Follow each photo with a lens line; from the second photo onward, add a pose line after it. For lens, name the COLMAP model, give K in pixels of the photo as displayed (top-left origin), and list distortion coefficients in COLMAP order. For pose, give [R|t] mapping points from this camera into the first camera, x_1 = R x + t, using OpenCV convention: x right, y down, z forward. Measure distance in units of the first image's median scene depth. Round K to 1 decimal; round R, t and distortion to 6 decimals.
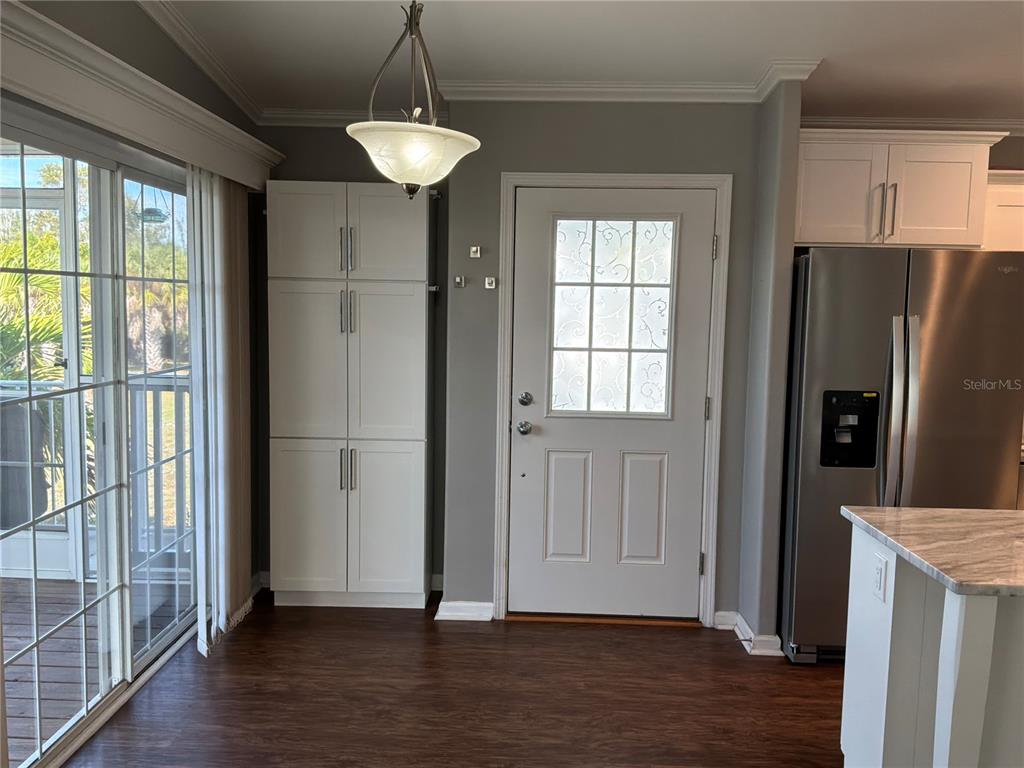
lens RADIAL K [[840.7, 0, 512.0], [0, 840.7, 384.0], [0, 0, 1]] dist [0.118837, -0.237653]
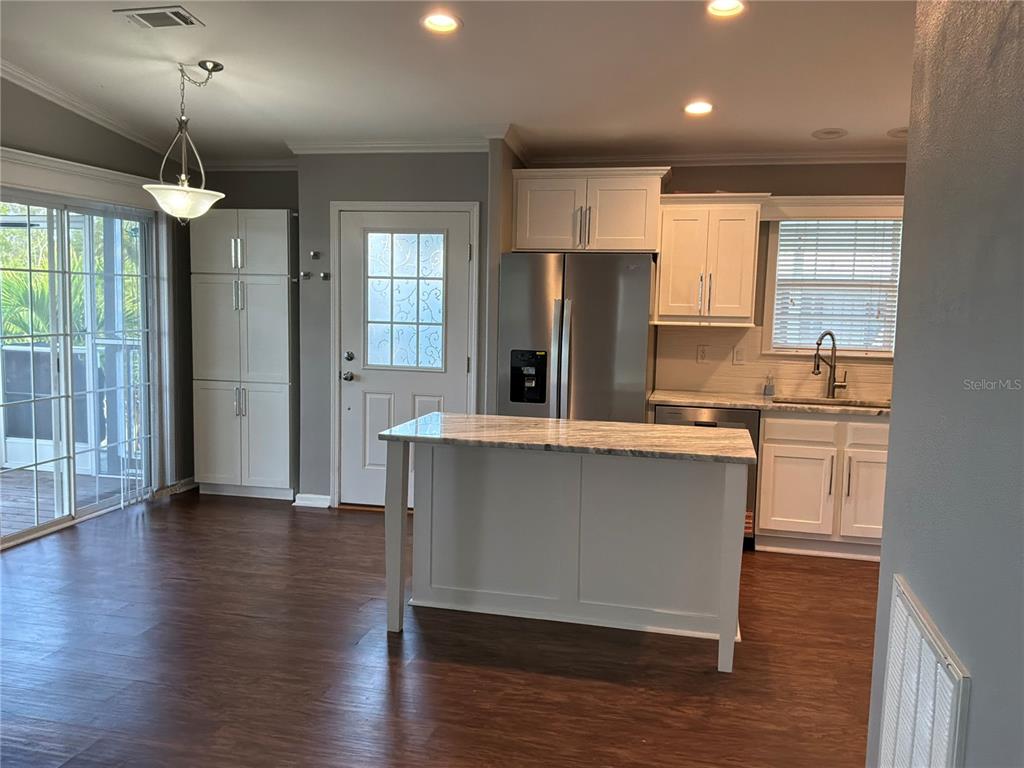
lens RADIAL K [[849.5, 0, 512.0], [0, 849.5, 384.0], [0, 0, 1]] dist [0.098076, -0.163998]
pose [[0.980526, 0.023833, -0.194936, 0.589878], [-0.023242, 0.999716, 0.005317, 0.052394], [0.195008, -0.000683, 0.980801, -0.399247]]
